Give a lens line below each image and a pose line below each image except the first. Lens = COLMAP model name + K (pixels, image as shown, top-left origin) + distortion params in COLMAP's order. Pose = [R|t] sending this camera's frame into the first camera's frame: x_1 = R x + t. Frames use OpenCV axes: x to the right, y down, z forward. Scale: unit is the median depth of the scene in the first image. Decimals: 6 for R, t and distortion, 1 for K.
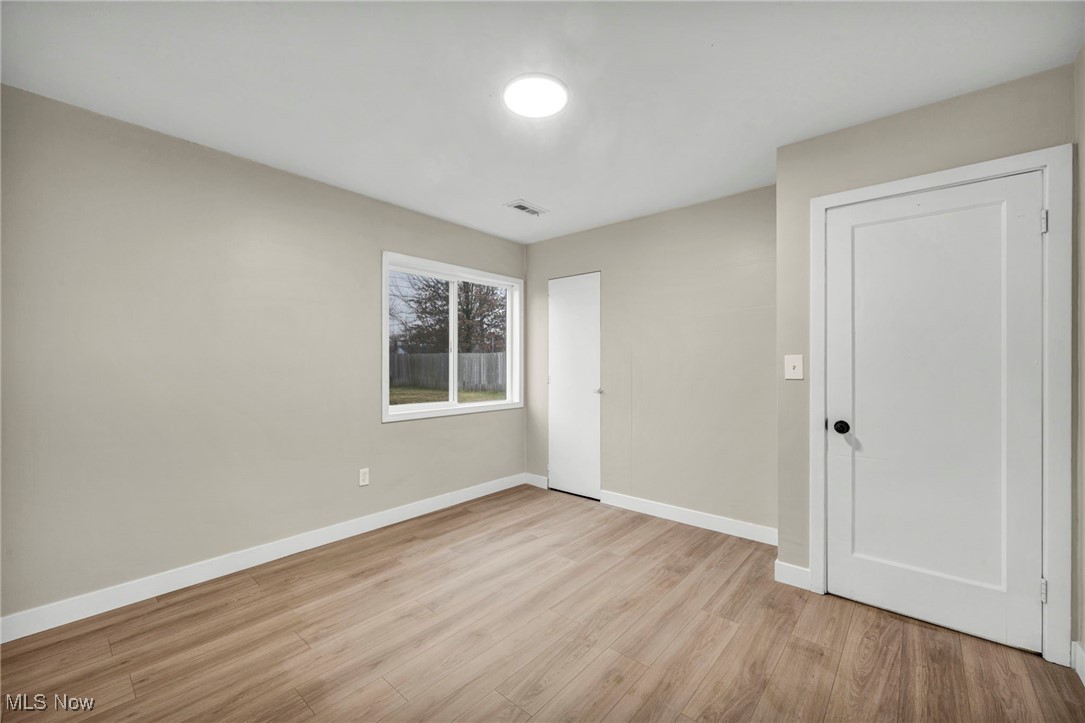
lens RADIAL K [[443.8, 0, 543.8], [0, 443.8, 363.9], [0, 0, 1]] dist [-0.001832, 0.000283]
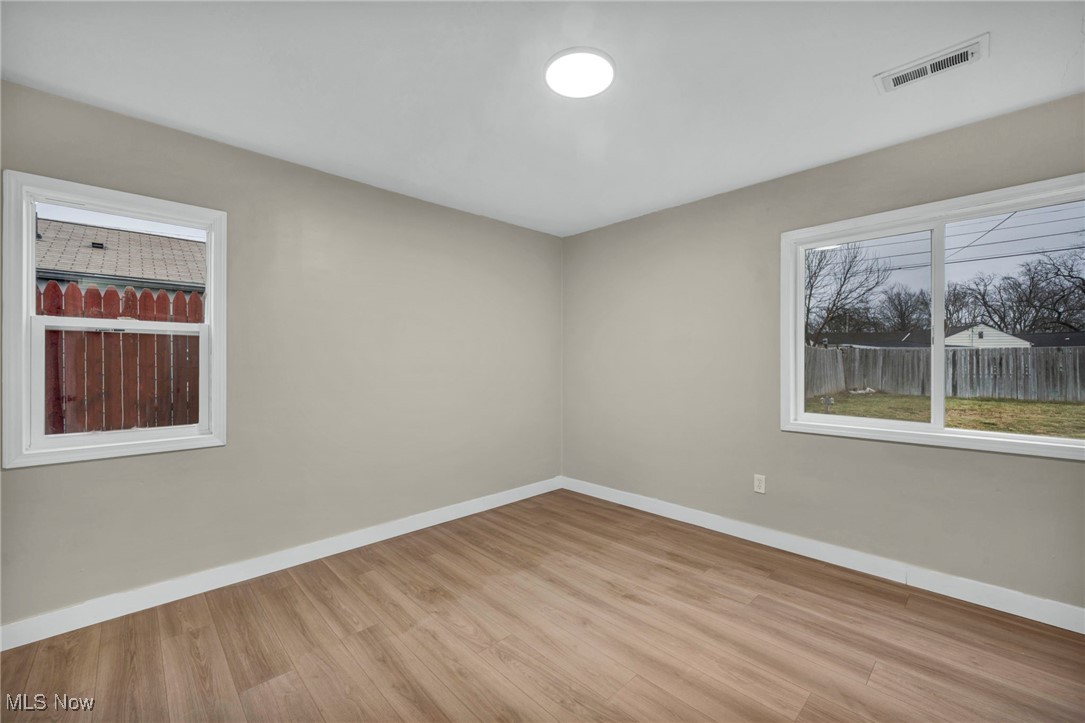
lens RADIAL K [[443.8, 0, 544.7], [0, 443.8, 359.8], [0, 0, 1]] dist [-0.001832, 0.000283]
pose [[-0.108129, -0.006169, -0.994118, 0.643889], [0.000102, 0.999981, -0.006217, -0.000655], [0.994137, -0.000773, -0.108127, 0.728083]]
